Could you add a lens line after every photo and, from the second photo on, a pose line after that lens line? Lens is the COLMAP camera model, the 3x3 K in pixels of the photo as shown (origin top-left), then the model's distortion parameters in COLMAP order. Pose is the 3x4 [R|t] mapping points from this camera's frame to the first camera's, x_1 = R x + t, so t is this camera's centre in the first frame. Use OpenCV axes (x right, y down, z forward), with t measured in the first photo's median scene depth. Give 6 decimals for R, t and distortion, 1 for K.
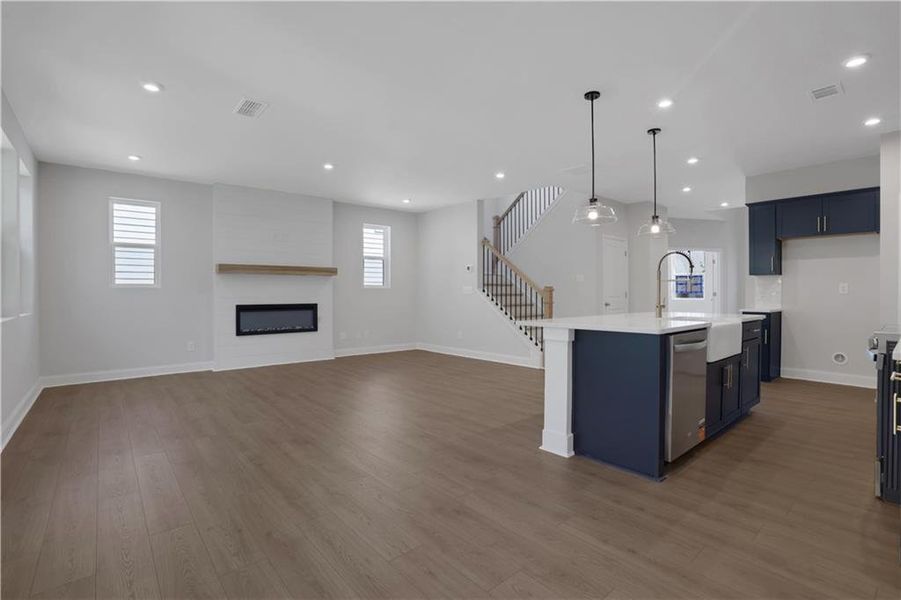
lens RADIAL K [[422.5, 0, 448.8], [0, 422.5, 293.9], [0, 0, 1]] dist [-0.075342, 0.032855]
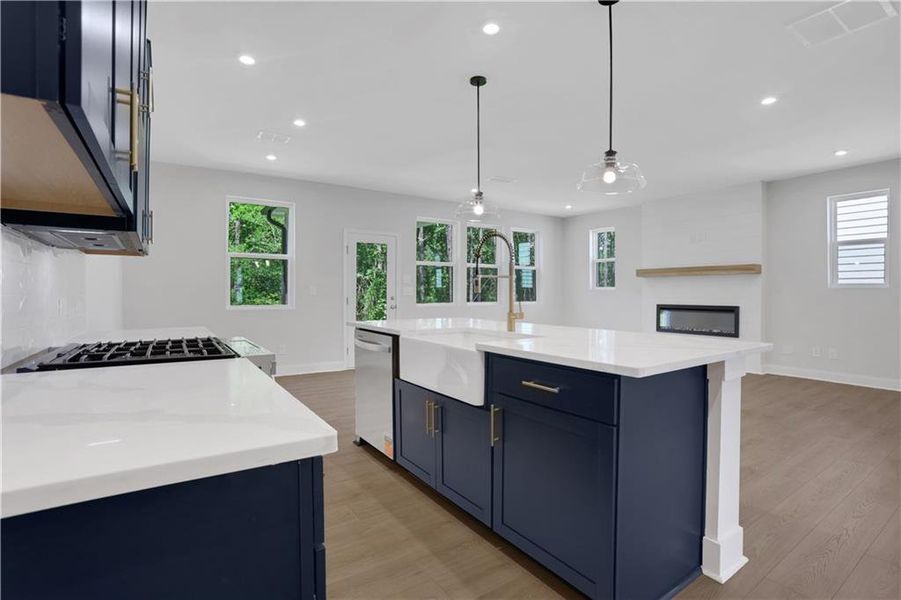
lens RADIAL K [[430.1, 0, 449.7], [0, 430.1, 293.7], [0, 0, 1]] dist [-0.078123, 0.033422]
pose [[-0.105158, 0.003562, -0.994449, 0.662617], [-0.005935, 0.999974, 0.004210, -0.003238], [0.994438, 0.006345, -0.105134, 0.529691]]
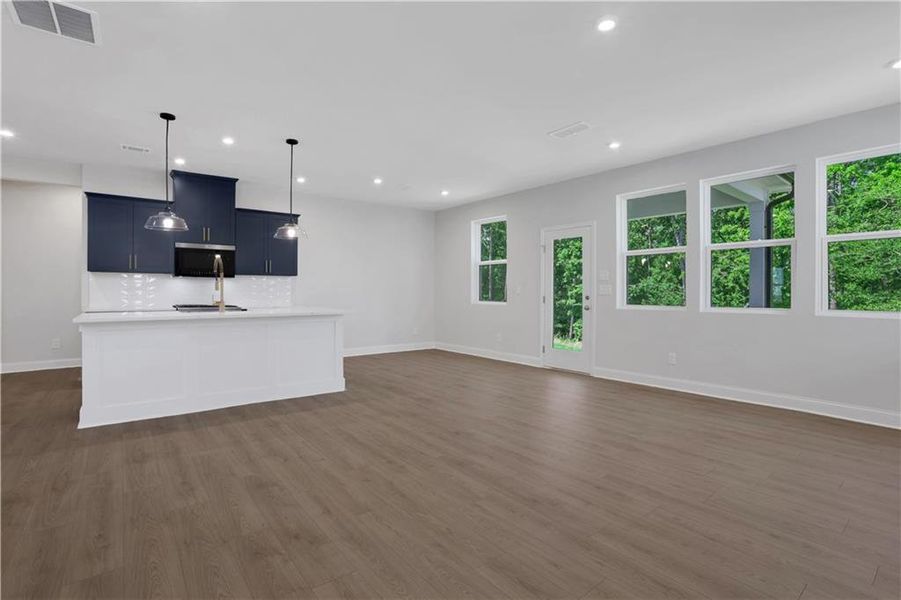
lens RADIAL K [[430.1, 0, 449.7], [0, 430.1, 293.7], [0, 0, 1]] dist [-0.078123, 0.033422]
pose [[-0.999415, -0.000491, 0.034192, -0.102709], [-0.000180, 0.999959, 0.009107, -0.003697], [-0.034195, 0.009095, -0.999374, 1.188674]]
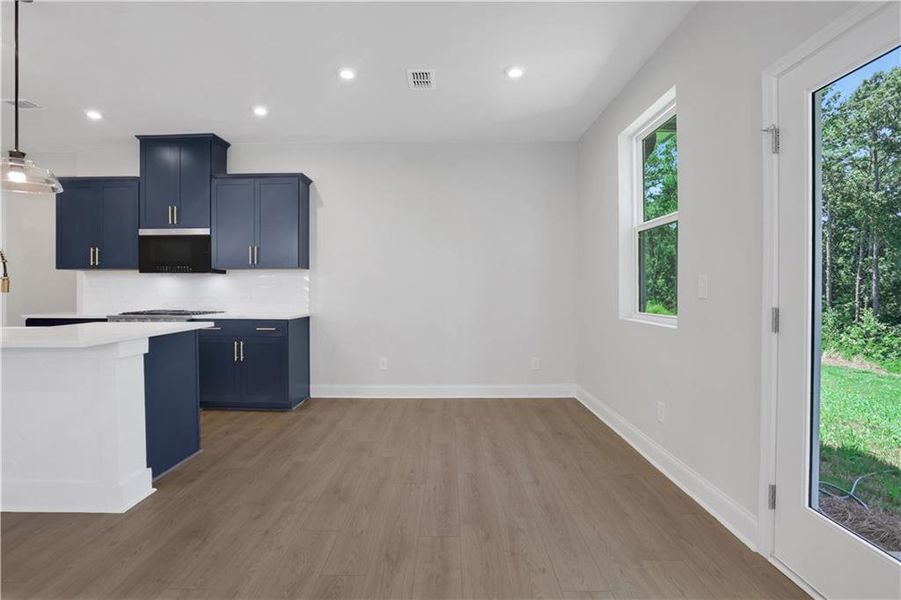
lens RADIAL K [[422.5, 0, 448.8], [0, 422.5, 293.9], [0, 0, 1]] dist [-0.075342, 0.032855]
pose [[-0.757037, -0.002256, 0.653368, -0.298231], [0.004696, 0.999949, 0.008894, -0.002302], [-0.653355, 0.009801, -0.756988, 0.529603]]
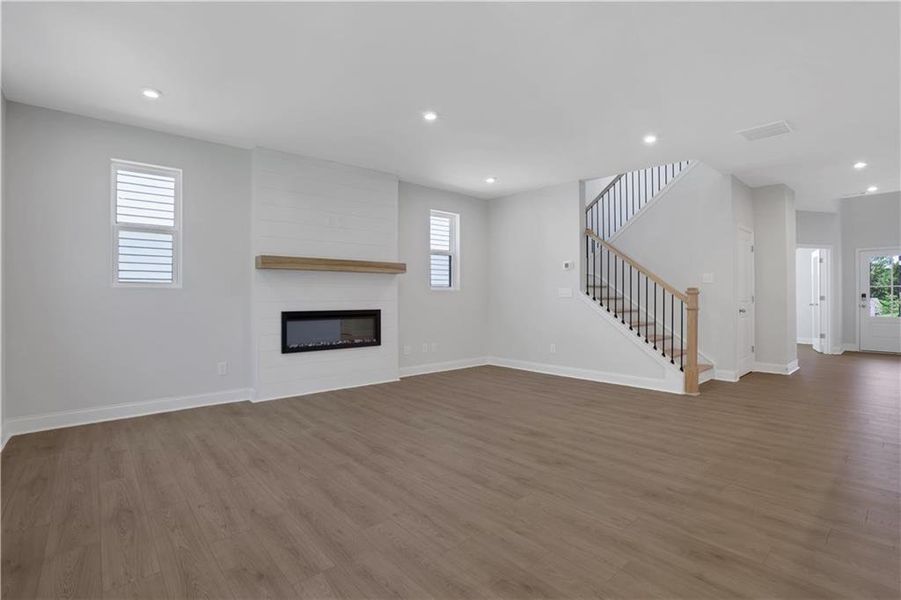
lens RADIAL K [[422.5, 0, 448.8], [0, 422.5, 293.9], [0, 0, 1]] dist [-0.075342, 0.032855]
pose [[0.999877, 0.002150, 0.015511, -0.215282], [-0.002033, 0.999969, -0.007584, 0.000009], [-0.015526, 0.007552, 0.999851, 0.238399]]
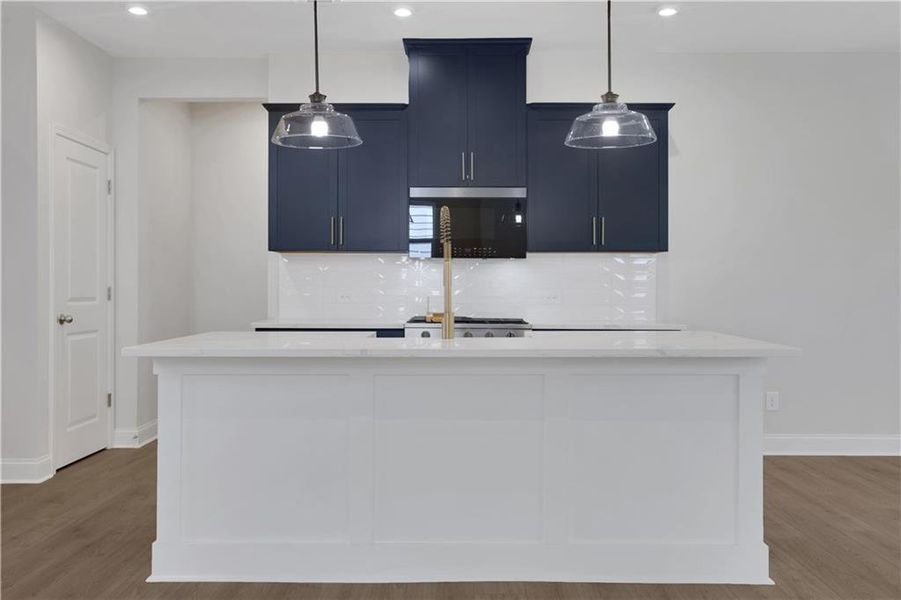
lens RADIAL K [[799.4, 0, 448.9], [0, 799.4, 290.9], [0, 0, 1]] dist [0.001417, 0.008690]
pose [[-0.757477, -0.001176, 0.652861, -0.059705], [0.001985, 0.999990, 0.004104, -0.001897], [-0.652859, 0.004405, -0.757467, 0.930791]]
